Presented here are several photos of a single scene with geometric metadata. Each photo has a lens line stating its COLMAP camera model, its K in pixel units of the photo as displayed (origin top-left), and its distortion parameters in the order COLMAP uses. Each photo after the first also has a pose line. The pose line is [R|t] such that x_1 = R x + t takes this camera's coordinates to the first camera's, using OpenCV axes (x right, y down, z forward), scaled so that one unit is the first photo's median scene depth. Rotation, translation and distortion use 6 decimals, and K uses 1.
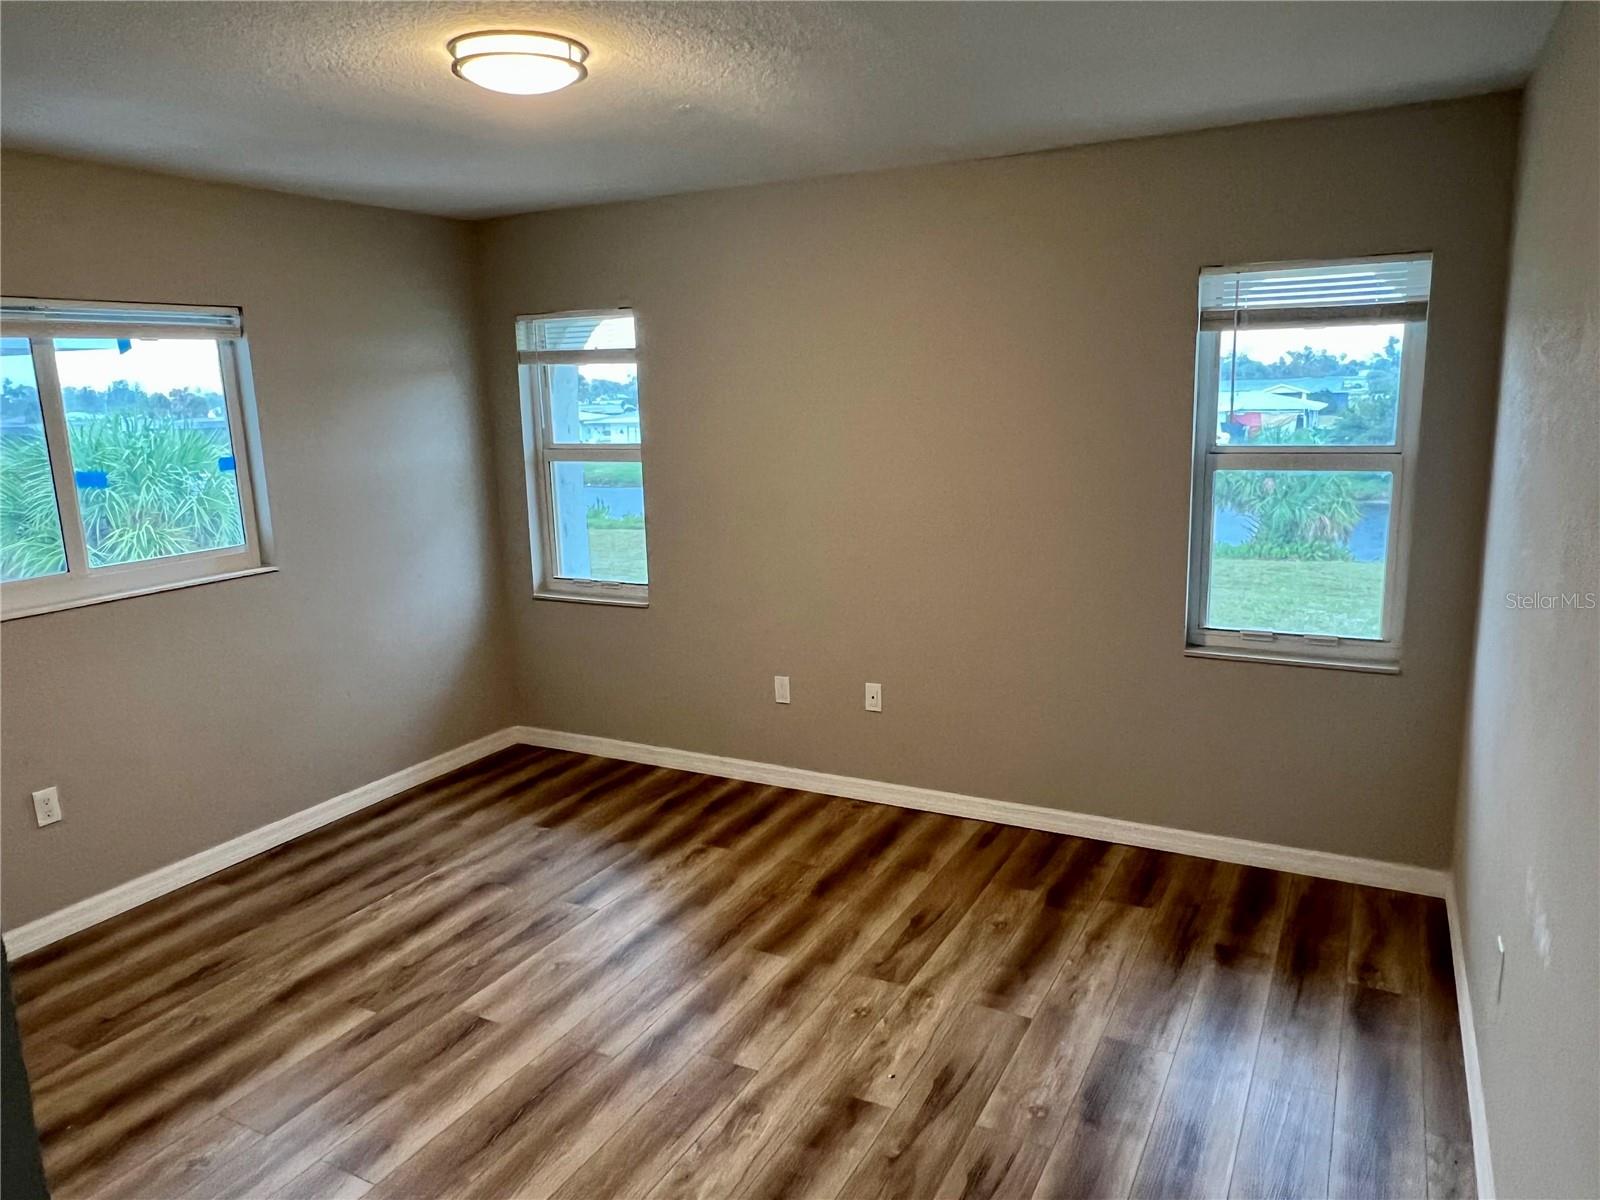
lens RADIAL K [[1085.6, 0, 791.8], [0, 1085.6, 602.9], [0, 0, 1]] dist [-0.000248, -0.007571]
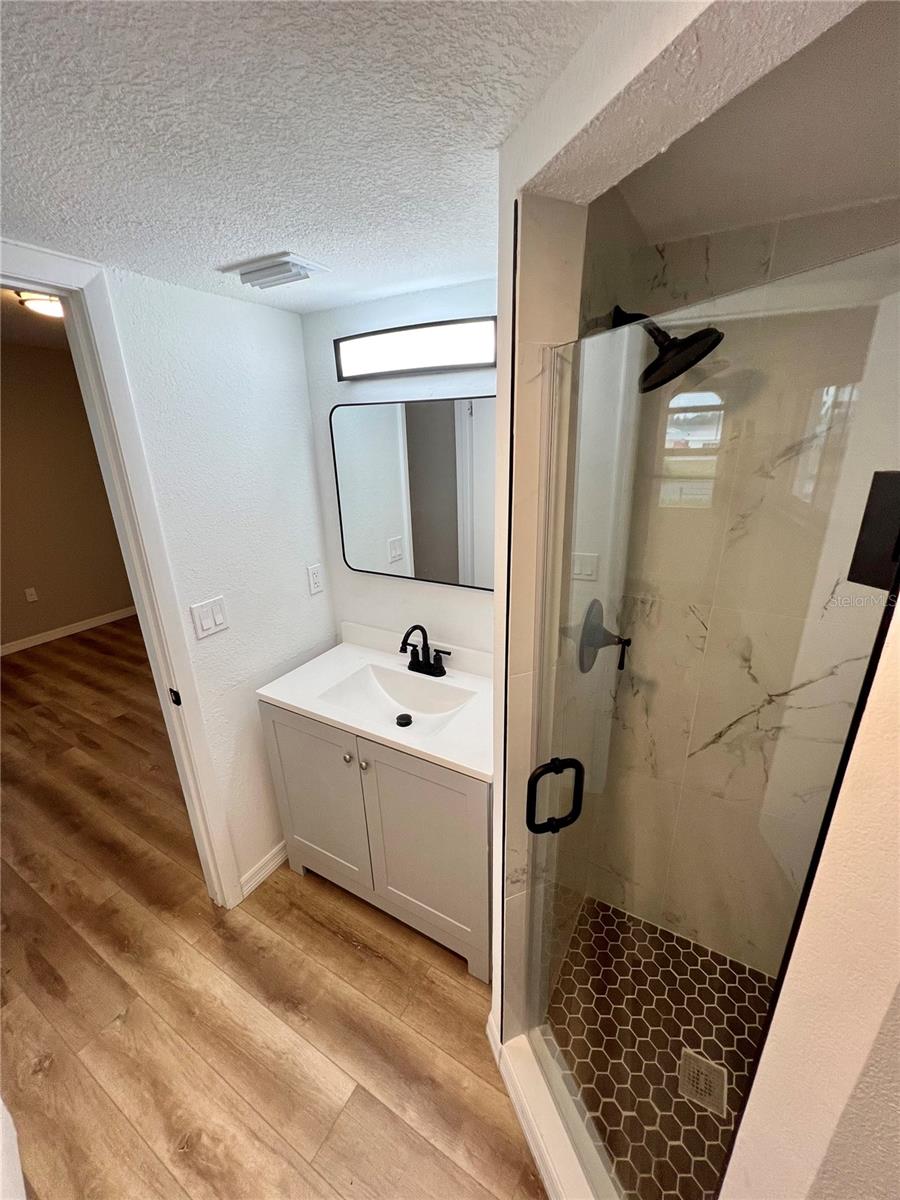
lens RADIAL K [[478.4, 0, 447.6], [0, 478.4, 595.3], [0, 0, 1]] dist [0.001015, 0.000296]
pose [[0.036546, -0.295166, 0.954747, -1.087884], [0.217143, 0.934904, 0.280720, 0.000761], [-0.975456, 0.197057, 0.098260, 0.140392]]
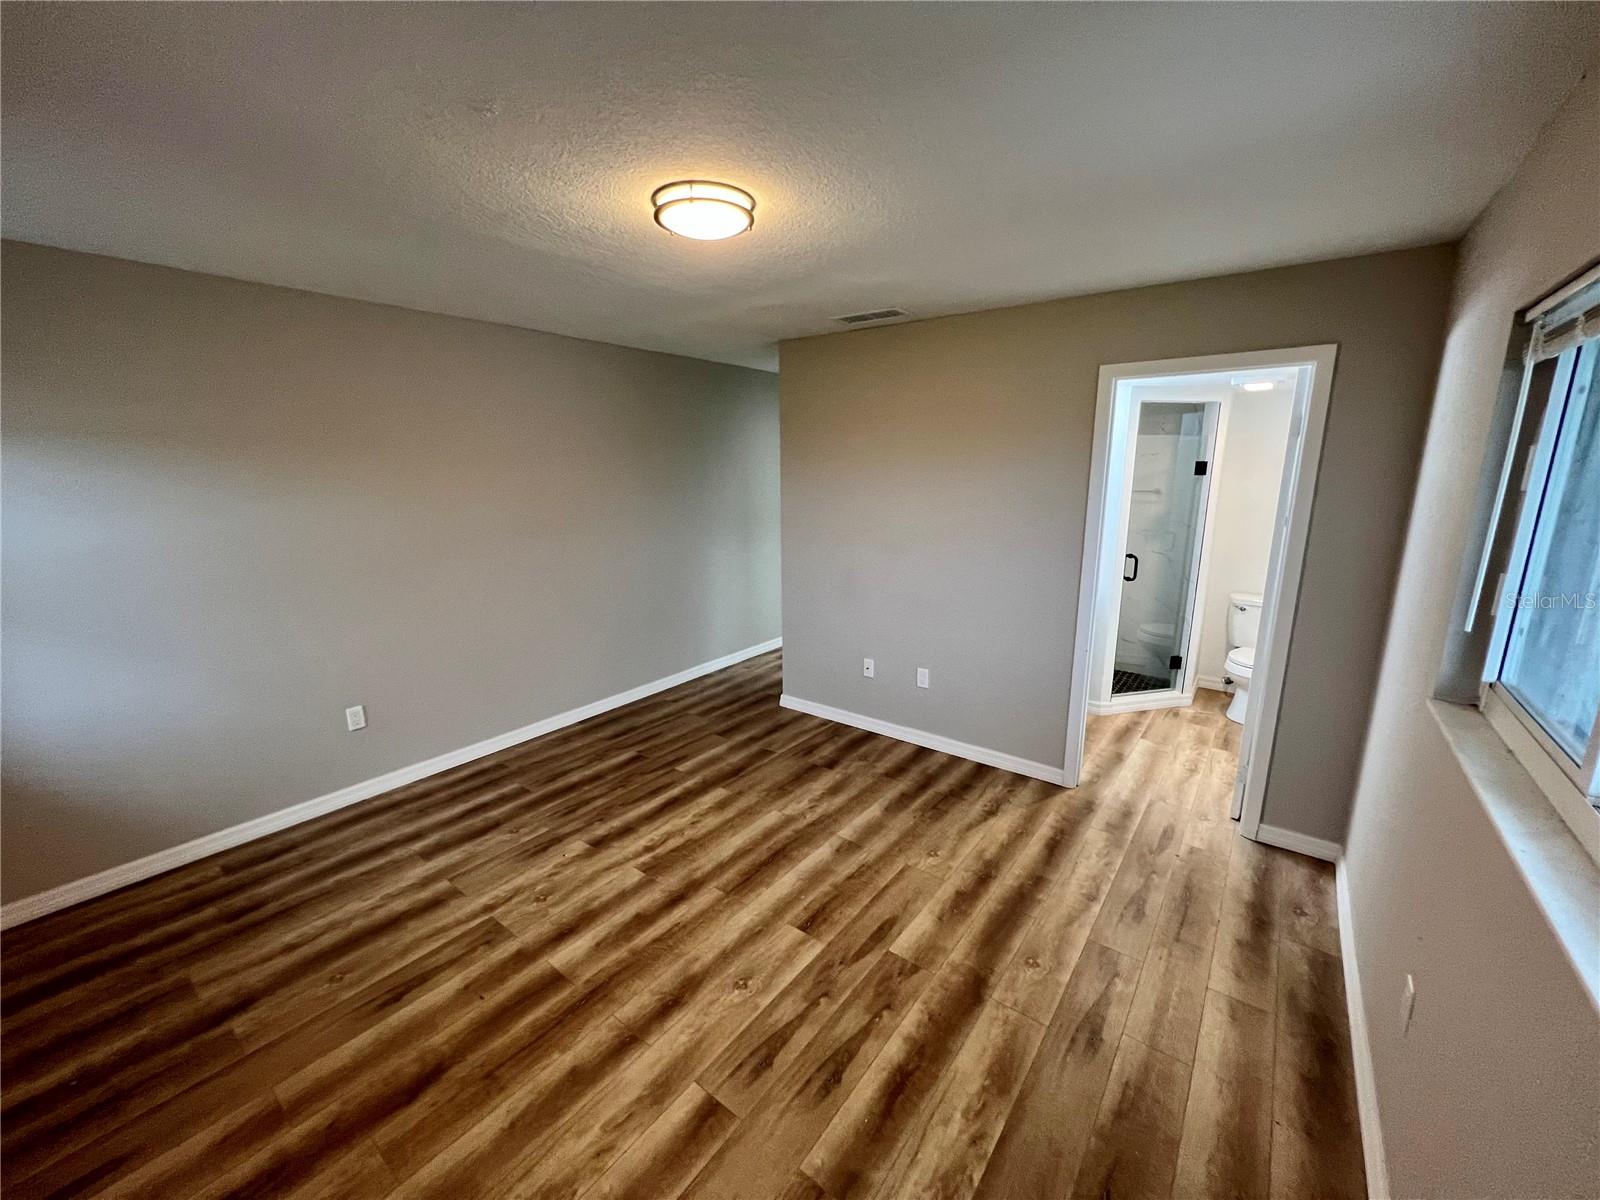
lens RADIAL K [[637.9, 0, 788.9], [0, 637.9, 602.9], [0, 0, 1]] dist [0.001015, 0.000296]
pose [[-0.985022, -0.003858, 0.172386, -0.373110], [0.065832, 0.915601, 0.396661, -0.275422], [-0.159367, 0.402068, -0.901634, 1.437230]]
